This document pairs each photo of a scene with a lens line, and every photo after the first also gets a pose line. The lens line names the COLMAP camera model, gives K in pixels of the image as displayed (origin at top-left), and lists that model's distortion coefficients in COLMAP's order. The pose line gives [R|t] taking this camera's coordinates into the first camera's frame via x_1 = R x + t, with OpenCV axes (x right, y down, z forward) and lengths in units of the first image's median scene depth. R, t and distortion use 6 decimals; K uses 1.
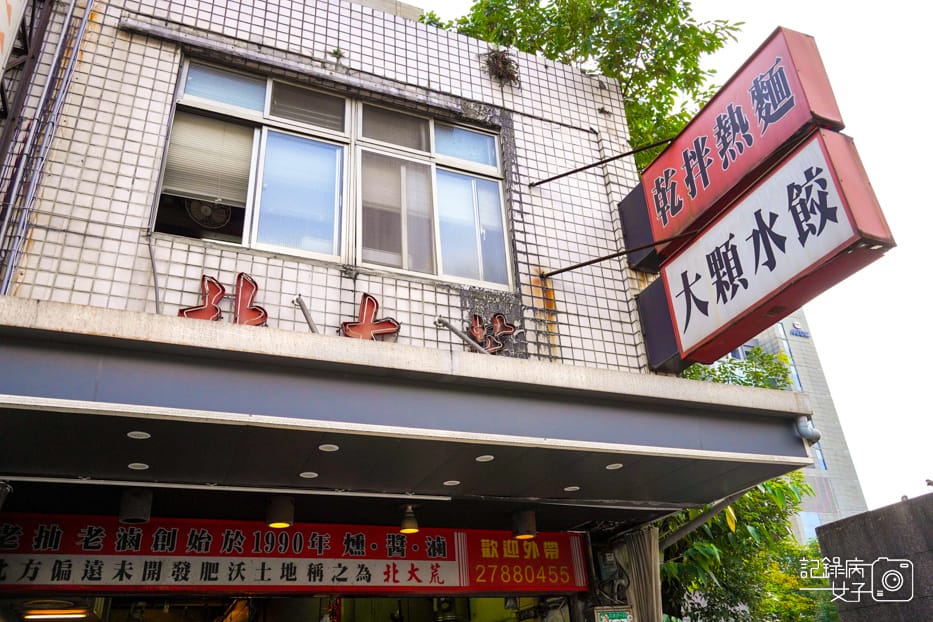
lens RADIAL K [[734.2, 0, 468.4], [0, 734.2, 312.8], [0, 0, 1]] dist [-0.013125, 0.022429]
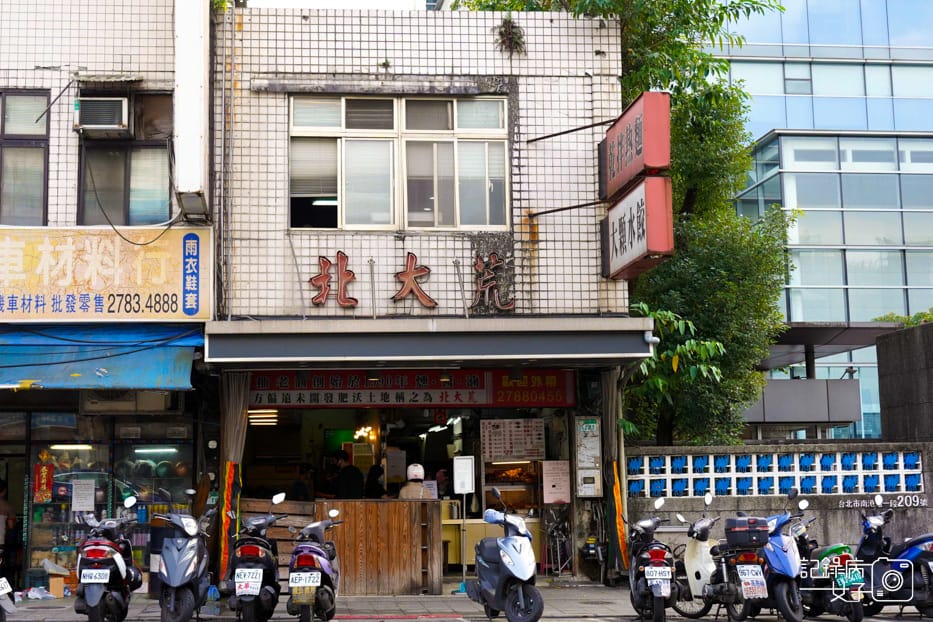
lens RADIAL K [[1383.8, 0, 407.0], [0, 1383.8, 311.5], [0, 0, 1]] dist [0.063219, 0.000000]
pose [[0.951245, 0.010640, -0.308252, 0.782642], [0.107327, 0.925529, 0.363149, -0.982763], [0.289160, -0.378527, 0.879263, -1.739174]]
